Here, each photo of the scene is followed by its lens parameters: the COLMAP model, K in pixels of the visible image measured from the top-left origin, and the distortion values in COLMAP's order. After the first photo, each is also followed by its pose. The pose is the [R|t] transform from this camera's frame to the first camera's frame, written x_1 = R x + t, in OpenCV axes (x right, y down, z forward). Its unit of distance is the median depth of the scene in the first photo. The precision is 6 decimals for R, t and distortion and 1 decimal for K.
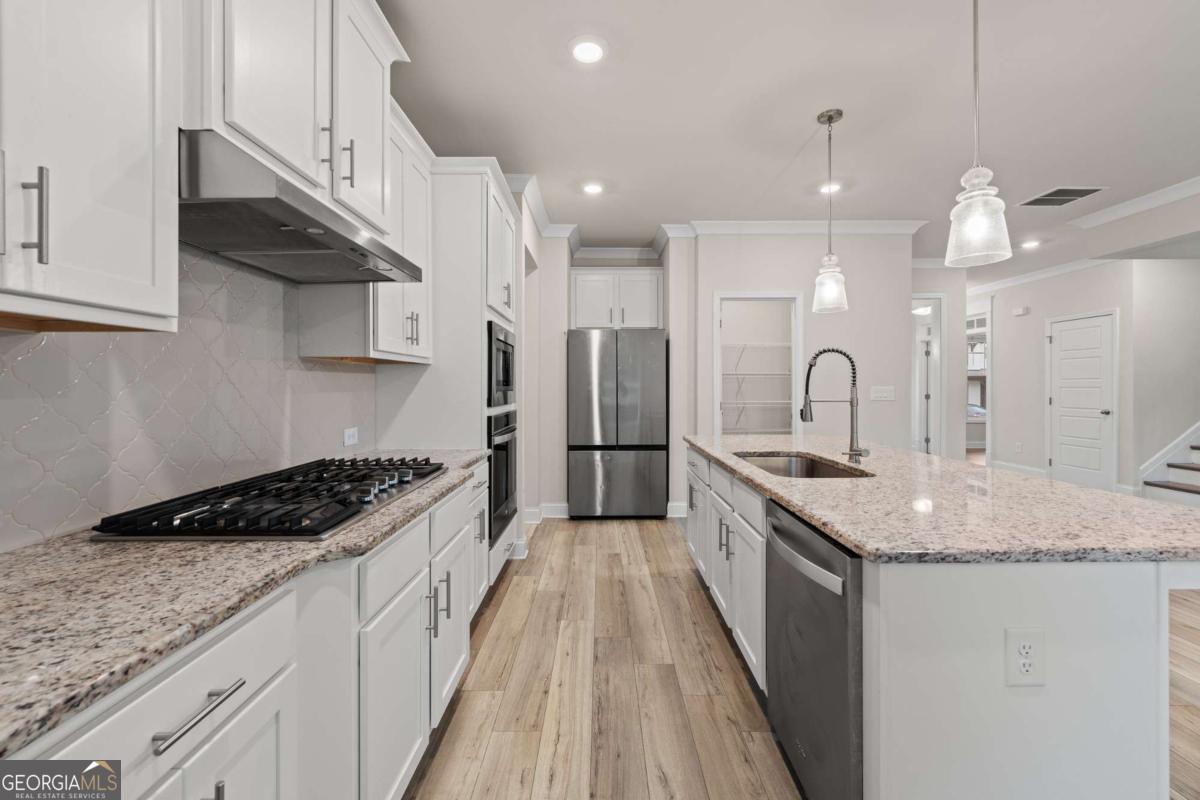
lens RADIAL K [[492.8, 0, 603.1], [0, 492.8, 385.6], [0, 0, 1]] dist [0.001294, -0.001797]
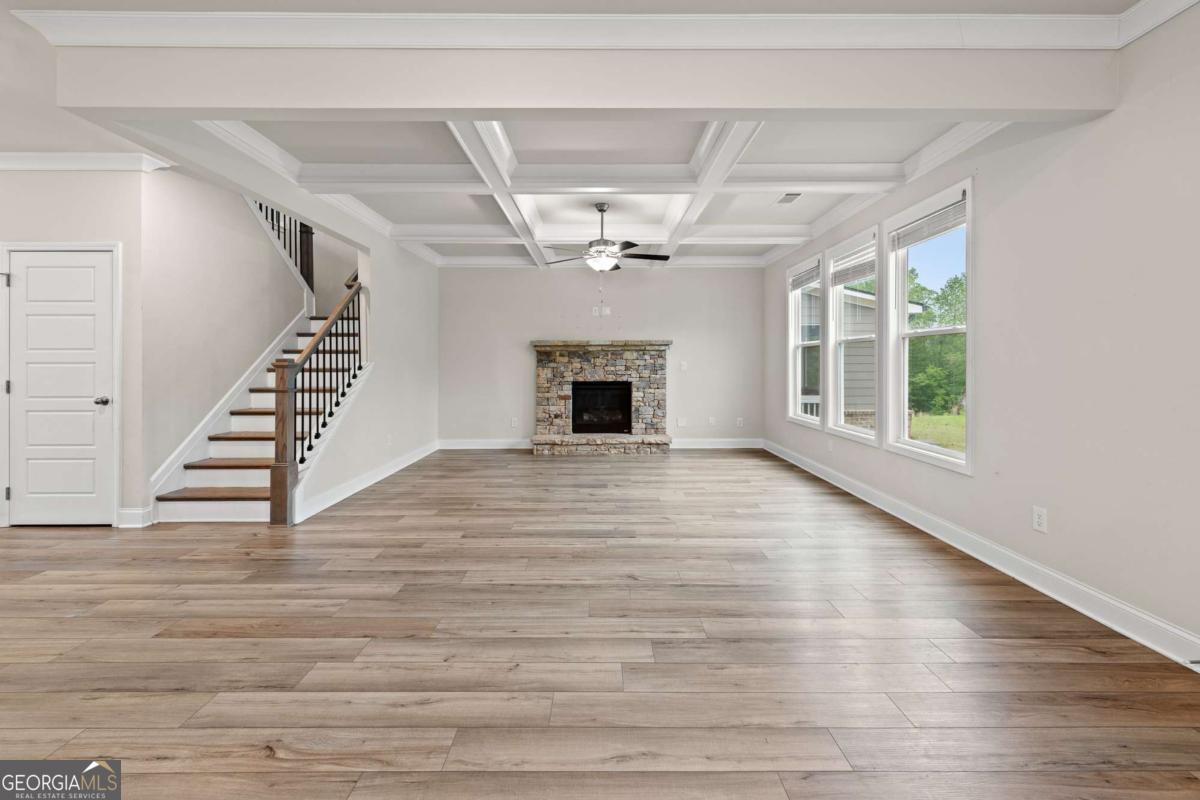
lens RADIAL K [[492.8, 0, 605.5], [0, 492.8, 365.0], [0, 0, 1]] dist [0.001294, -0.001797]
pose [[-0.001622, -0.003074, 0.999994, 0.379906], [-0.003987, 0.999987, 0.003067, 0.001930], [-0.999991, -0.003982, -0.001634, 0.346493]]
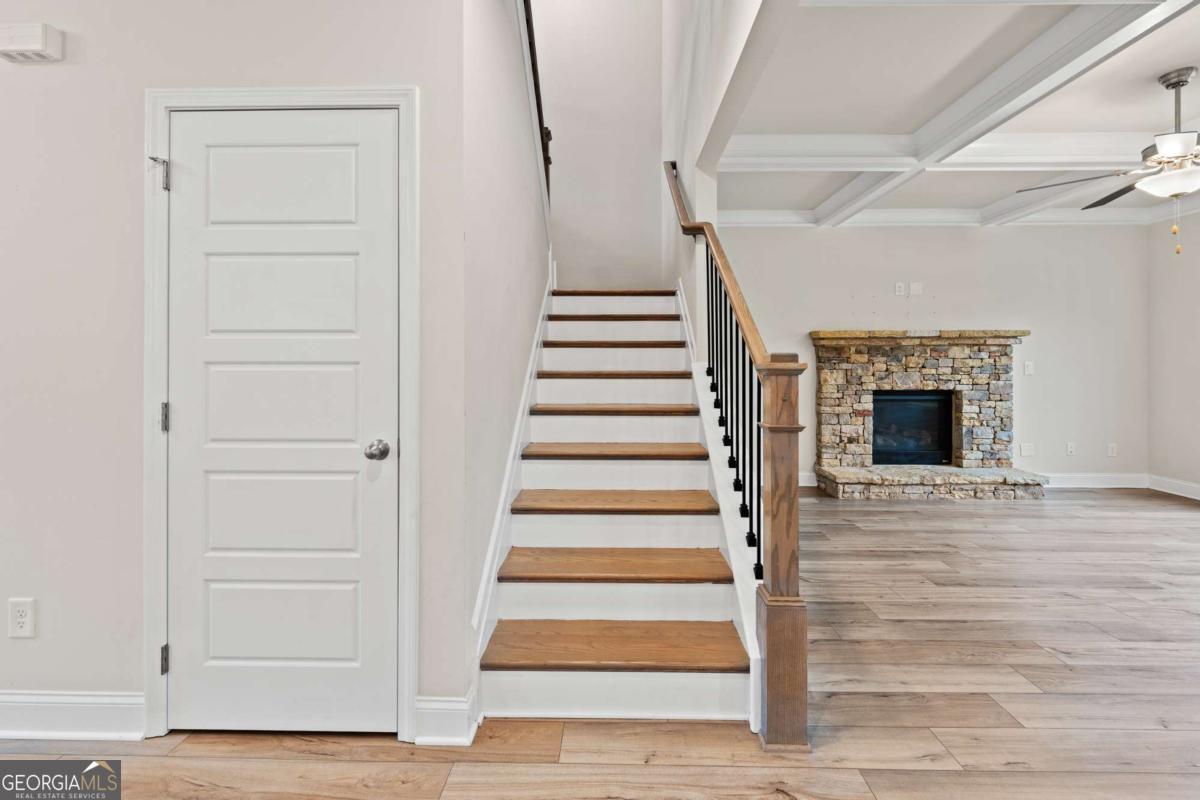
lens RADIAL K [[492.8, 0, 605.2], [0, 492.8, 363.7], [0, 0, 1]] dist [0.001294, -0.001797]
pose [[0.031296, -0.001067, 0.999510, 0.753943], [-0.005409, 0.999985, 0.001236, 0.003228], [-0.999496, -0.005445, 0.031289, 0.872753]]
